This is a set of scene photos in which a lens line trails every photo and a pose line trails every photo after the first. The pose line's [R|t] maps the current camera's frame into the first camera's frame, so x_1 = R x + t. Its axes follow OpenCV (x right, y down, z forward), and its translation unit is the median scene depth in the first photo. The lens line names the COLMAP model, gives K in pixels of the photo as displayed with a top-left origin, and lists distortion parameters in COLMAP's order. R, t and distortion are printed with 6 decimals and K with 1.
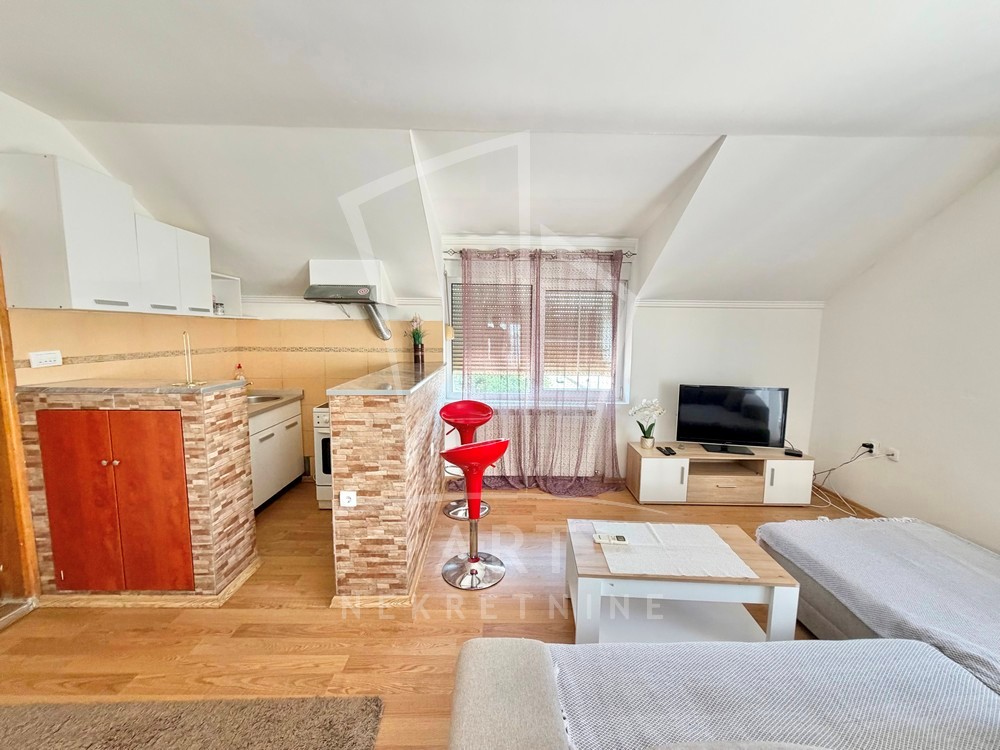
lens RADIAL K [[399.9, 0, 500.0], [0, 399.9, 375.0], [0, 0, 1]] dist [-0.000250, 0.000119]
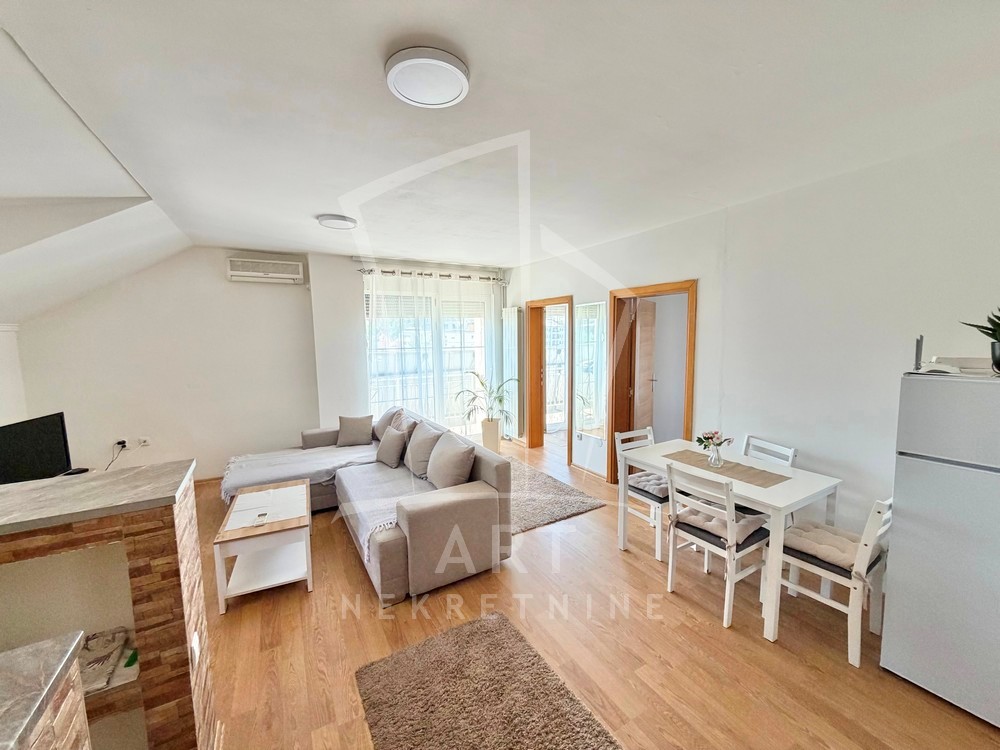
lens RADIAL K [[399.9, 0, 500.0], [0, 399.9, 375.0], [0, 0, 1]] dist [-0.000250, 0.000119]
pose [[-0.486458, -0.093893, 0.868644, -0.755939], [0.107559, 0.980211, 0.166188, -0.116705], [-0.867058, 0.174274, -0.466732, 0.540654]]
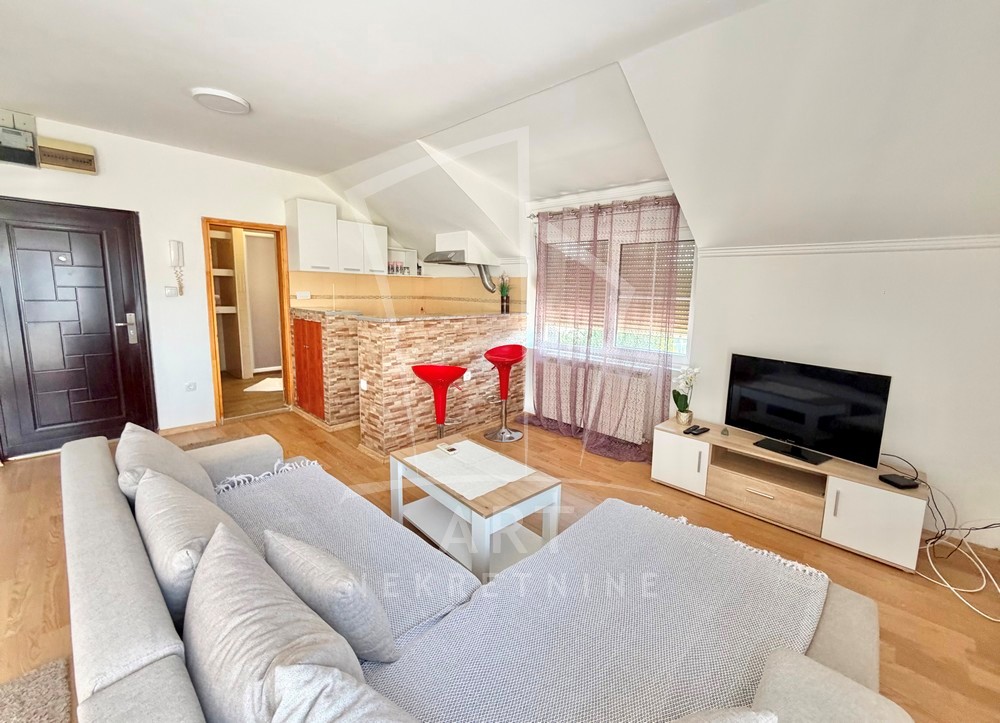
lens RADIAL K [[409.6, 0, 516.0], [0, 409.6, 346.3], [0, 0, 1]] dist [-0.000215, -0.000065]
pose [[0.725722, 0.101423, -0.680471, 0.794210], [-0.092504, 0.994478, 0.049570, 0.010674], [0.681741, 0.026972, 0.731096, 0.137554]]
